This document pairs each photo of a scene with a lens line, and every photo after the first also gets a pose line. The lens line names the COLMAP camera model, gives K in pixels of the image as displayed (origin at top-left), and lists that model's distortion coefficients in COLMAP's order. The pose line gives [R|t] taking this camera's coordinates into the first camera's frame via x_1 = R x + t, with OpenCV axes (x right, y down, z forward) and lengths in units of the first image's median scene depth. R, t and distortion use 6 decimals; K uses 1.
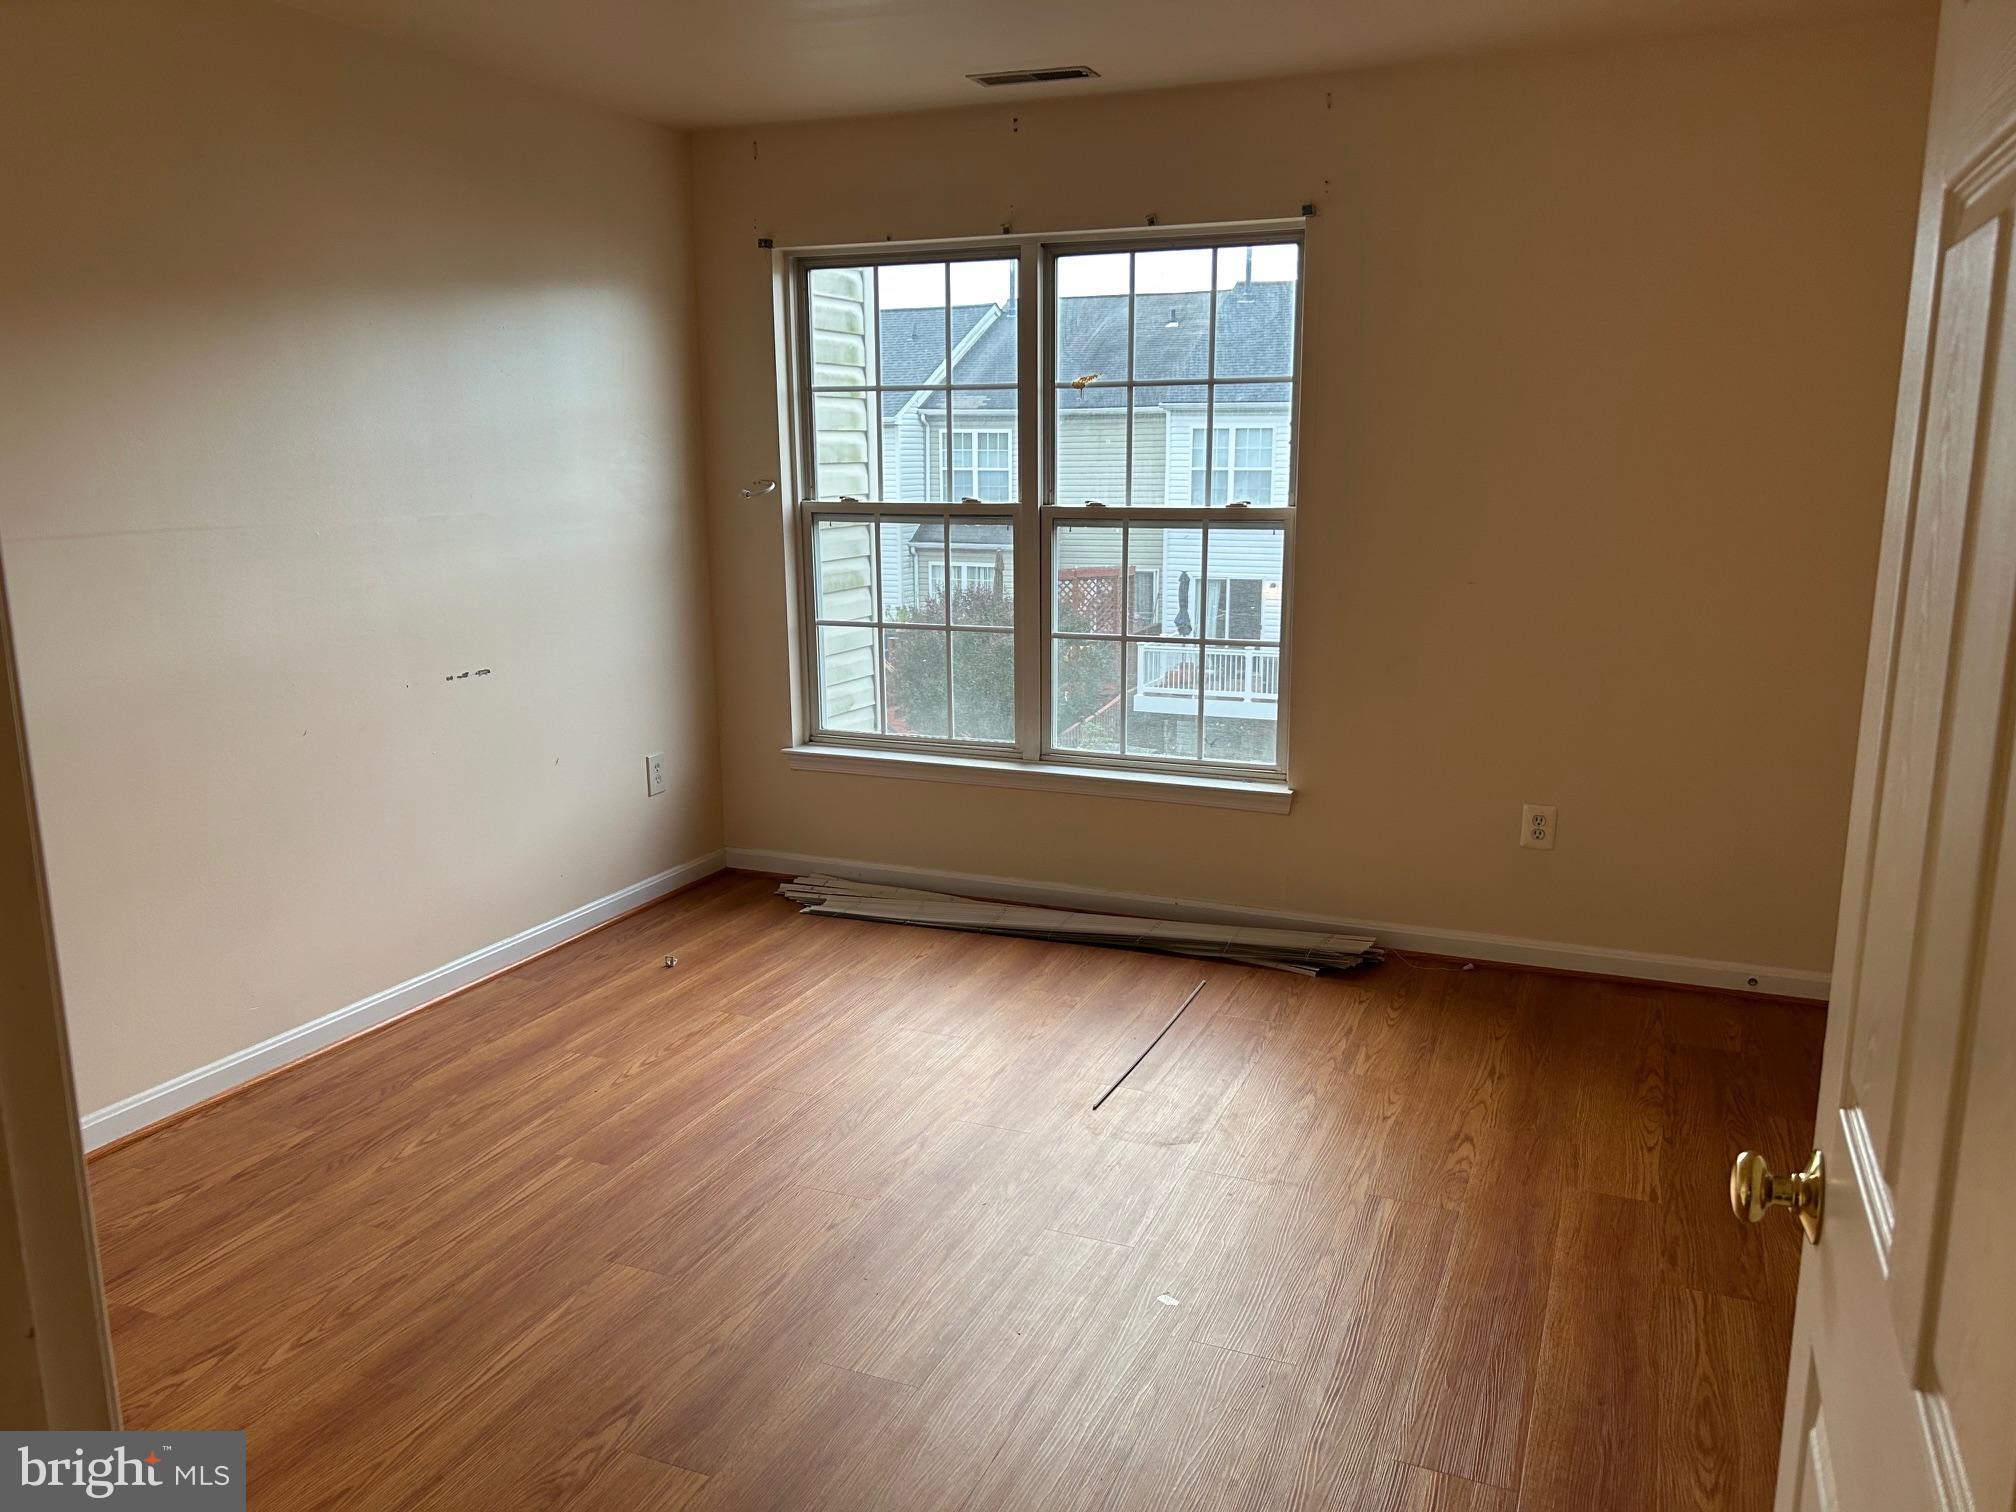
lens RADIAL K [[1521.4, 0, 1008.0], [0, 1521.4, 756.0], [0, 0, 1]] dist [-0.007815, -0.003900]
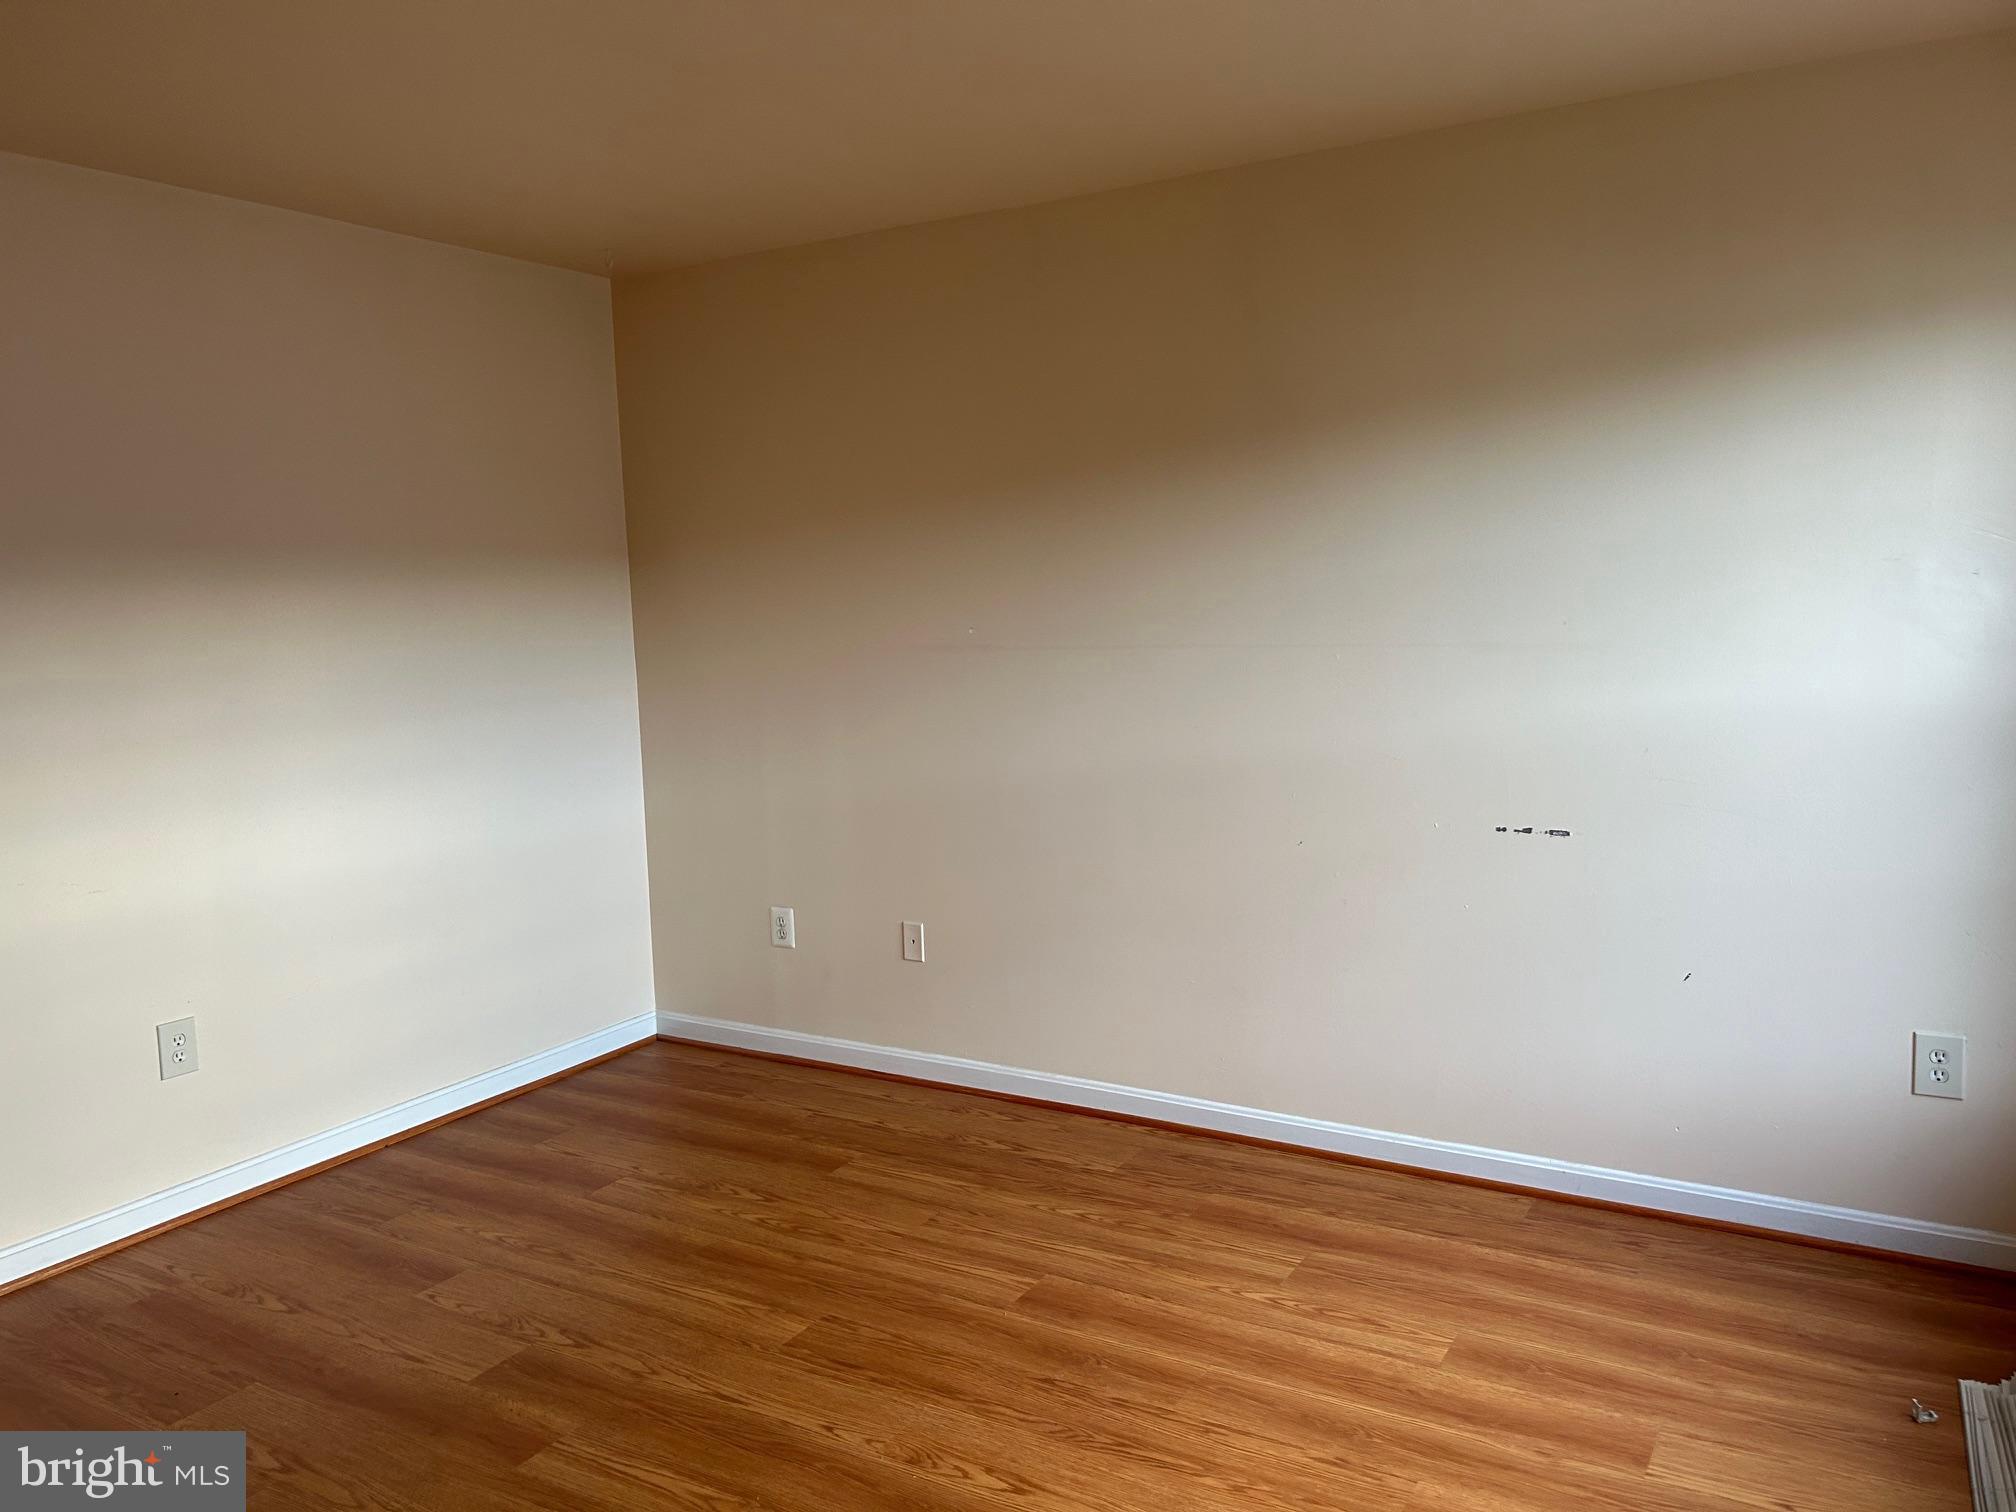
lens RADIAL K [[1521.4, 0, 1008.0], [0, 1521.4, 756.0], [0, 0, 1]] dist [-0.007815, -0.003900]
pose [[-0.133097, 0.128783, -0.982700, 0.596443], [-0.173667, 0.973151, 0.151053, -0.200922], [0.975769, 0.190767, -0.107158, 0.937683]]
